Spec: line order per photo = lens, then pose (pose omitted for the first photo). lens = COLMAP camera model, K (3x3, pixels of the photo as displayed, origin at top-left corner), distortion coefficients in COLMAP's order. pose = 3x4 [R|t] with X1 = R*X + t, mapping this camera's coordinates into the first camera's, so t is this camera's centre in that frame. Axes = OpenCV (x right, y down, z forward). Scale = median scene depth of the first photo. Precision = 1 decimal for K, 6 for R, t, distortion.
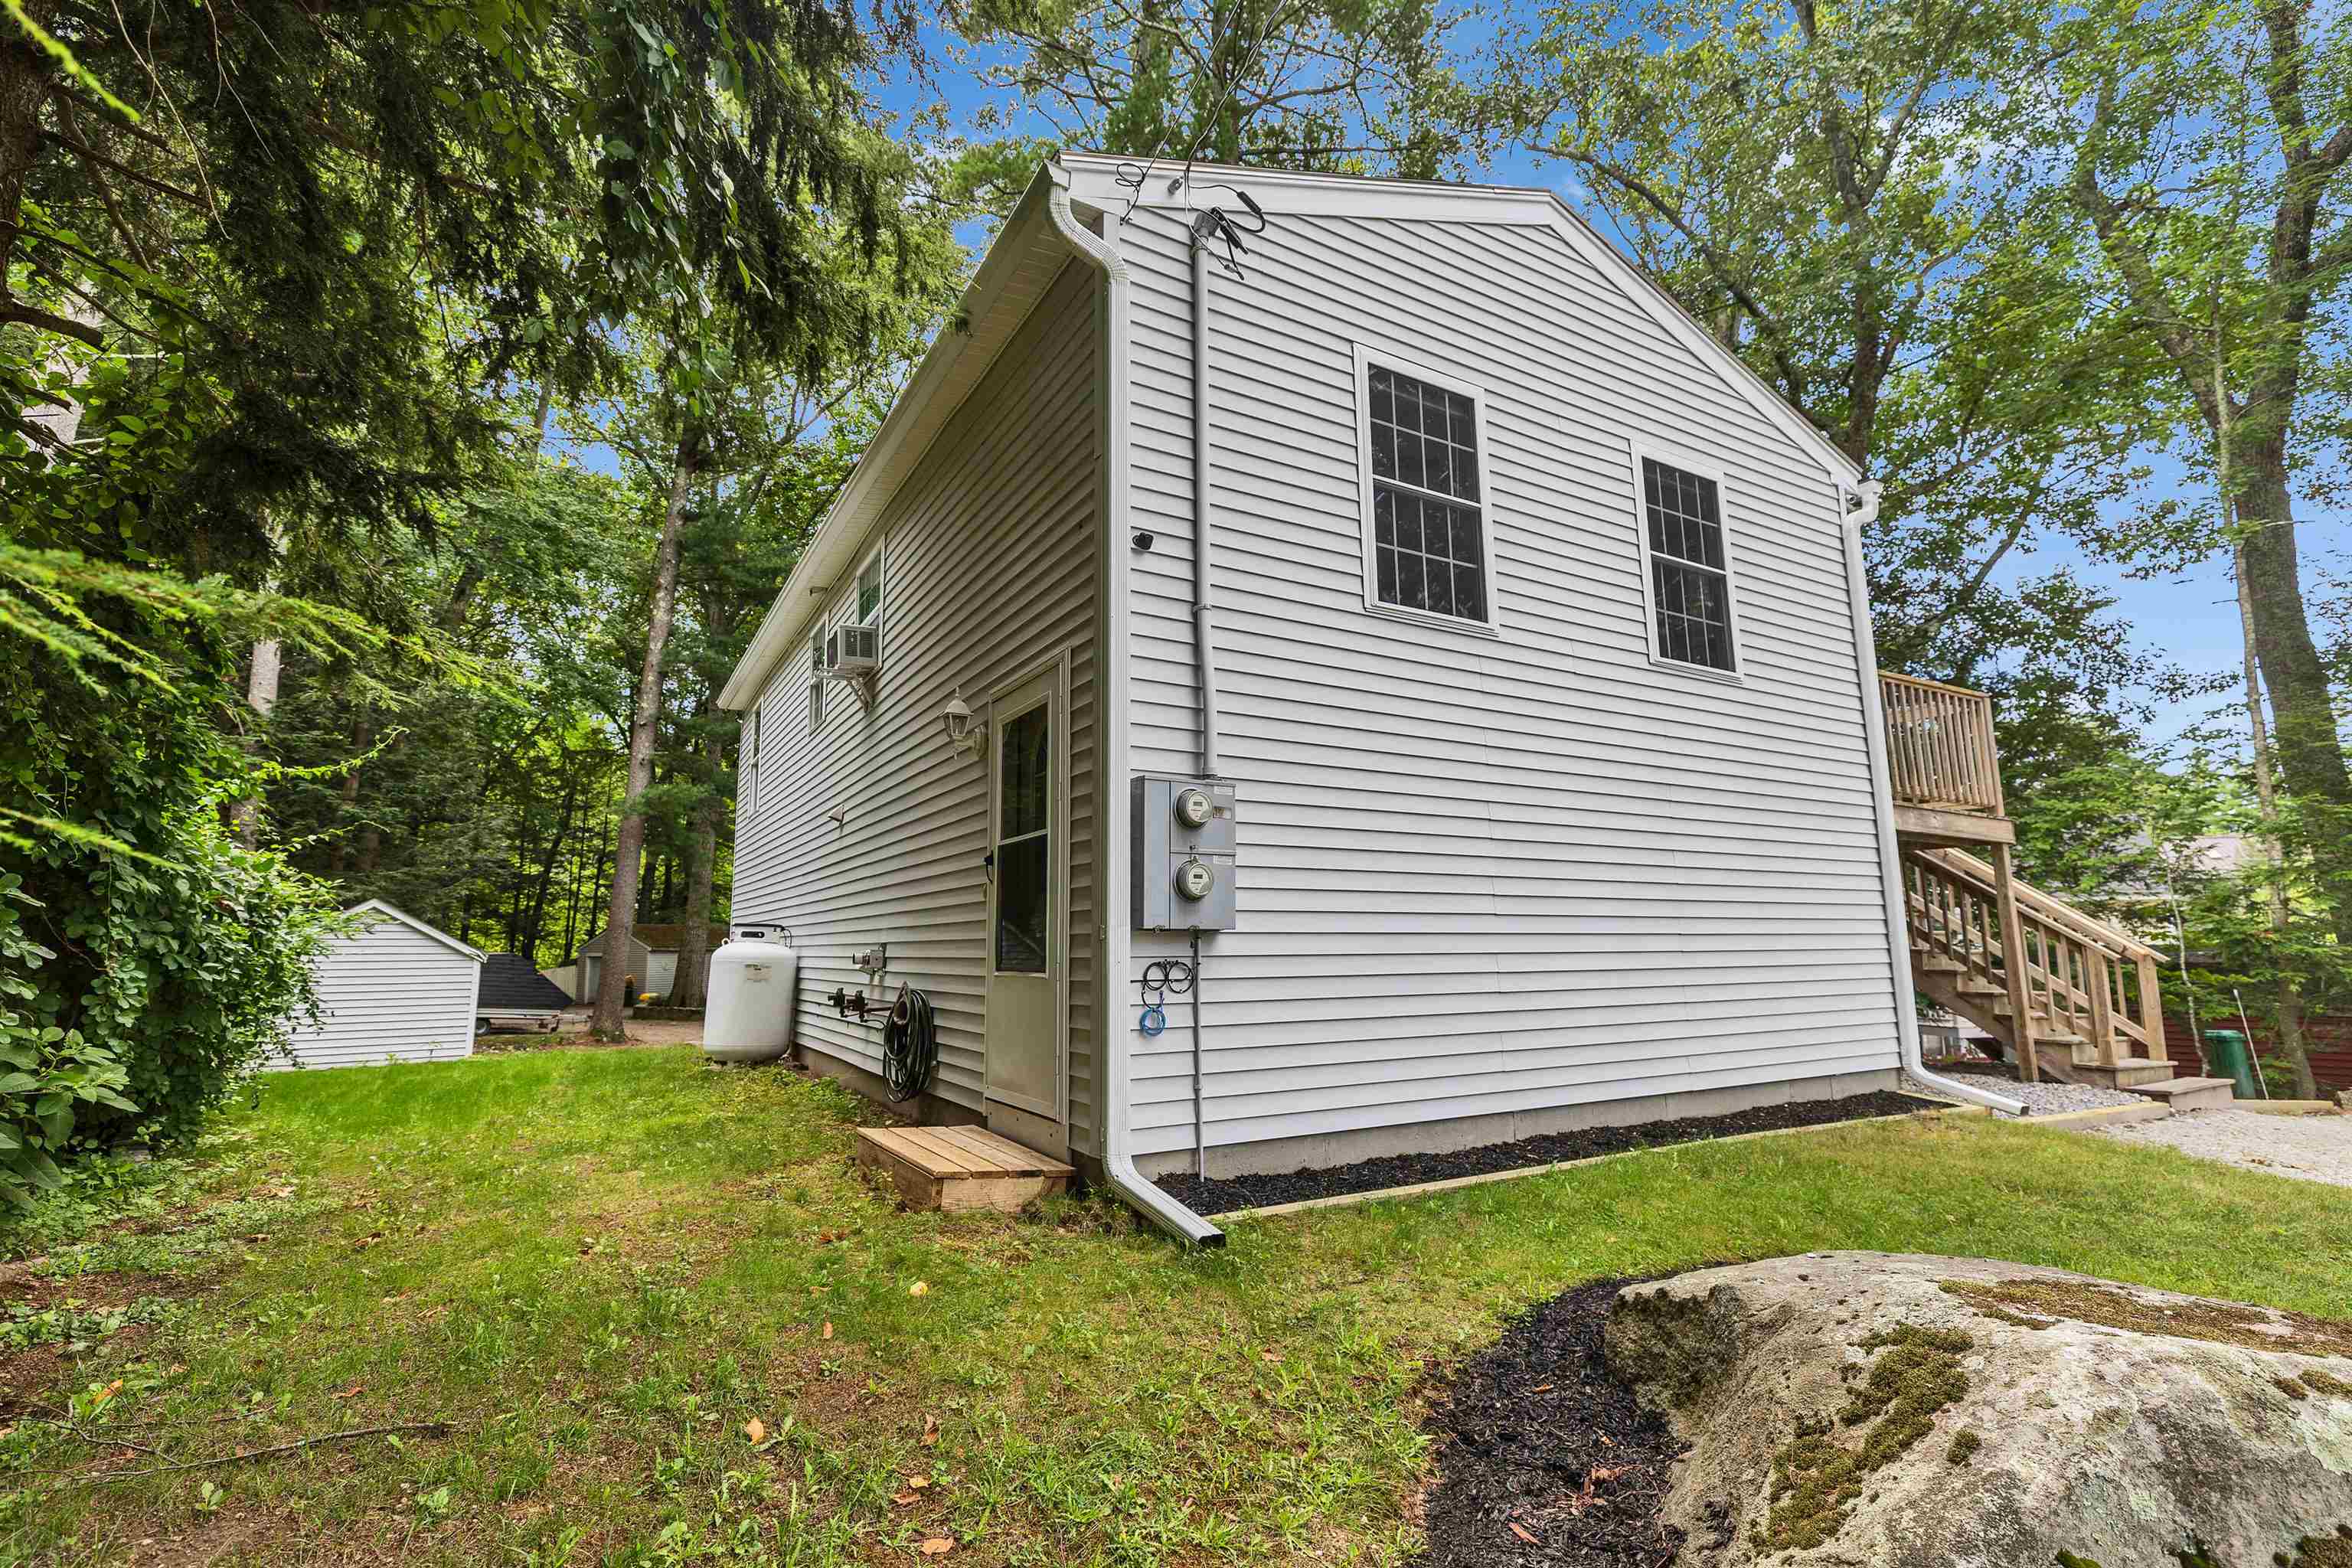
lens RADIAL K [[1074.0, 0, 1195.8], [0, 1074.0, 779.2], [0, 0, 1]] dist [0.002511, -0.000277]
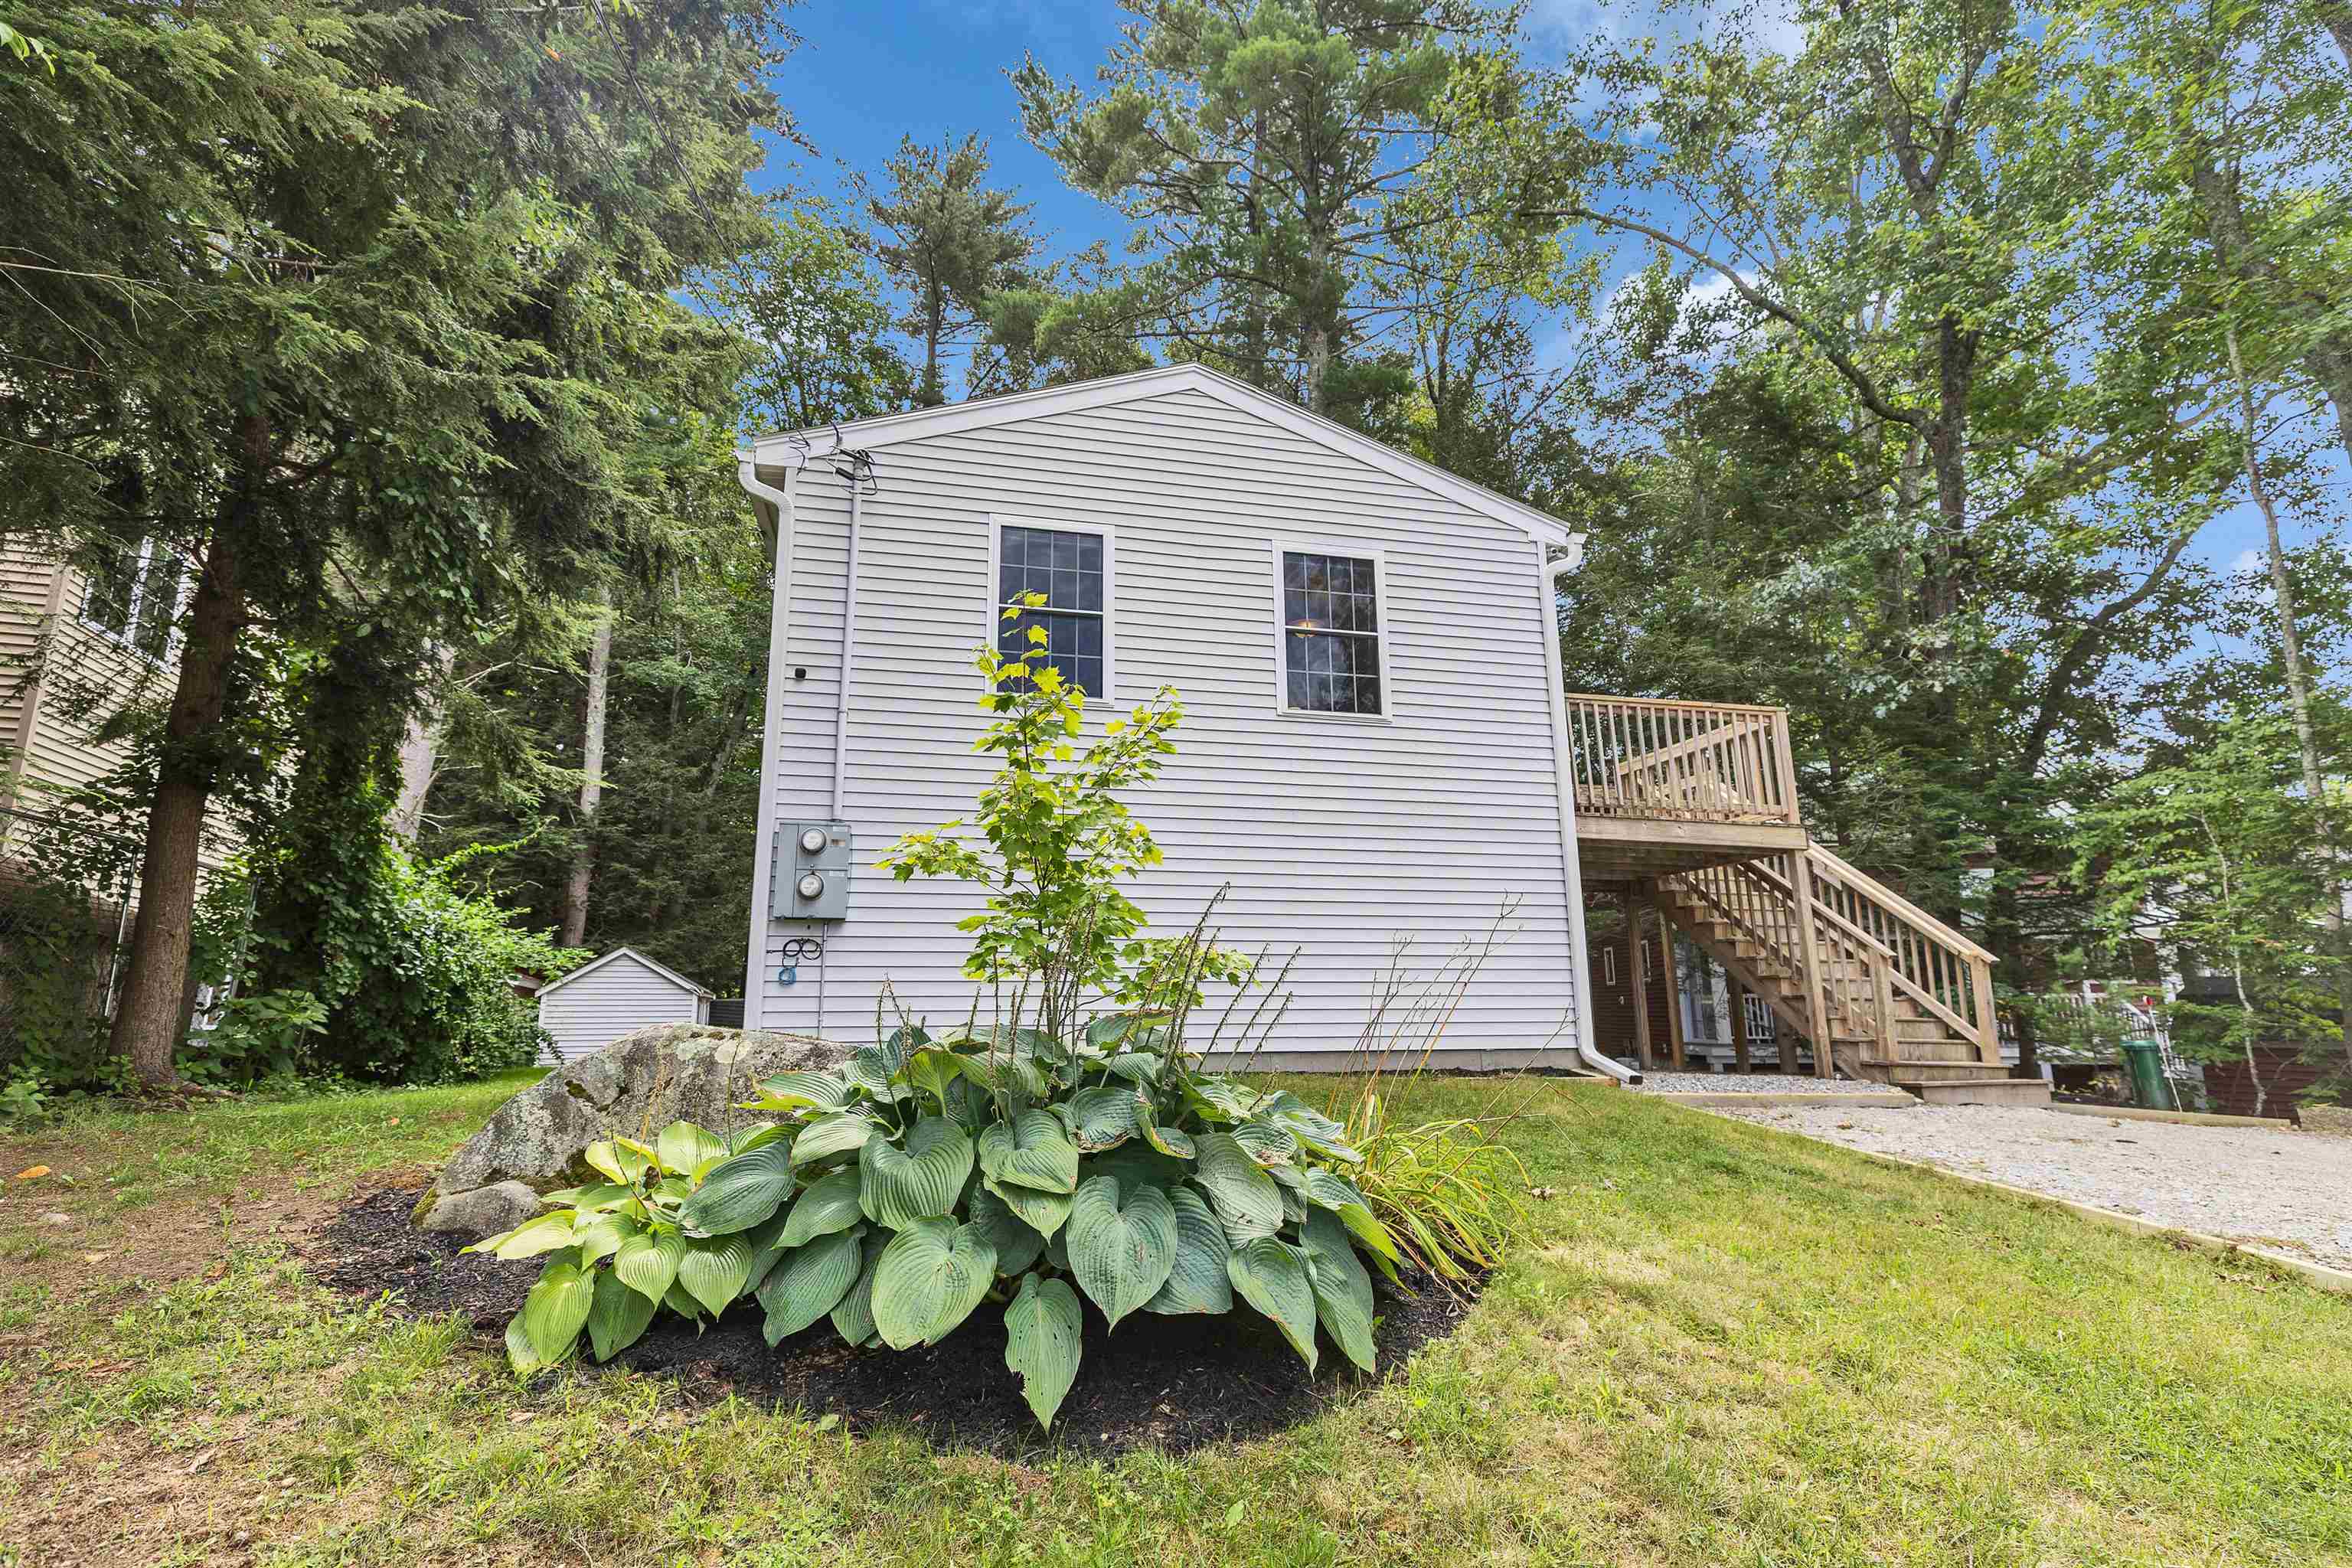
lens RADIAL K [[1074.0, 0, 1153.6], [0, 1074.0, 784.4], [0, 0, 1]] dist [0.002511, -0.000277]
pose [[0.956176, -0.060287, -0.286518, 0.698296], [0.045438, 0.997270, -0.058202, 0.044359], [0.289245, 0.042633, 0.956305, -0.272110]]
